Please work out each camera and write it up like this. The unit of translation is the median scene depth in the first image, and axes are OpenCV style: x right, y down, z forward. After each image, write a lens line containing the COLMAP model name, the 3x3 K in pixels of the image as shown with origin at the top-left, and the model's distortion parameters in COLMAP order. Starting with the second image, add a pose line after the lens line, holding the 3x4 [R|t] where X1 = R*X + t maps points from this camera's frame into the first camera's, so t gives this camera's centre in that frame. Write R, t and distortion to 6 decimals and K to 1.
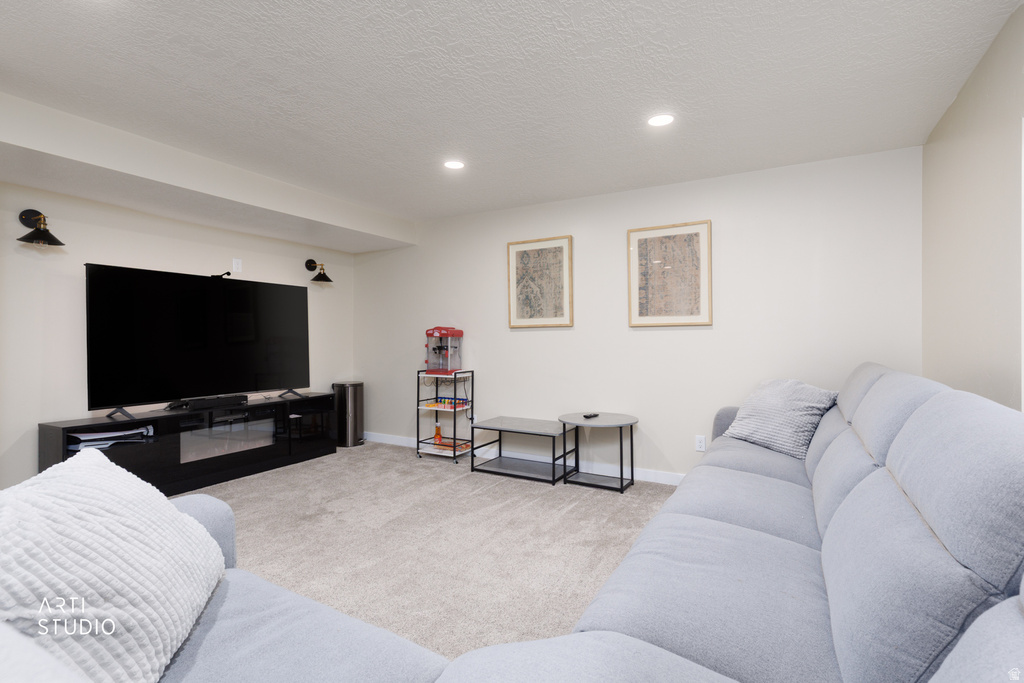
lens RADIAL K [[484.9, 0, 512.0], [0, 484.9, 341.5], [0, 0, 1]] dist [0.000273, 0.000035]
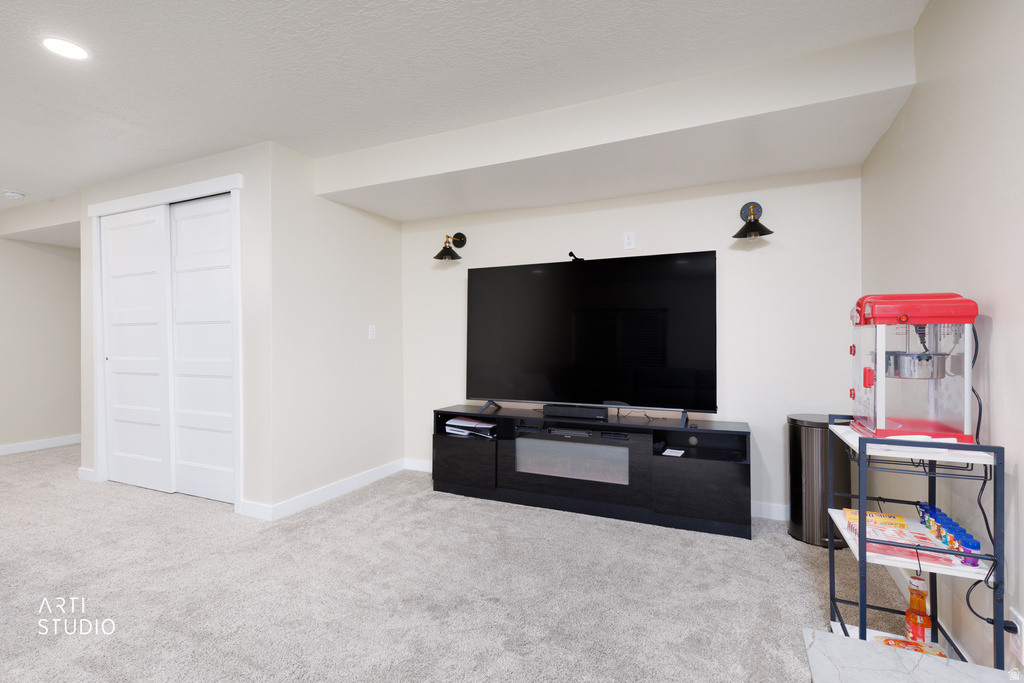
lens RADIAL K [[457.2, 0, 516.7], [0, 457.2, 337.7], [0, 0, 1]] dist [0.002641, -0.000017]
pose [[0.110905, -0.002536, -0.993828, 0.151923], [-0.003209, 0.999991, -0.002910, 0.001018], [0.993826, 0.003512, 0.110895, 0.768283]]
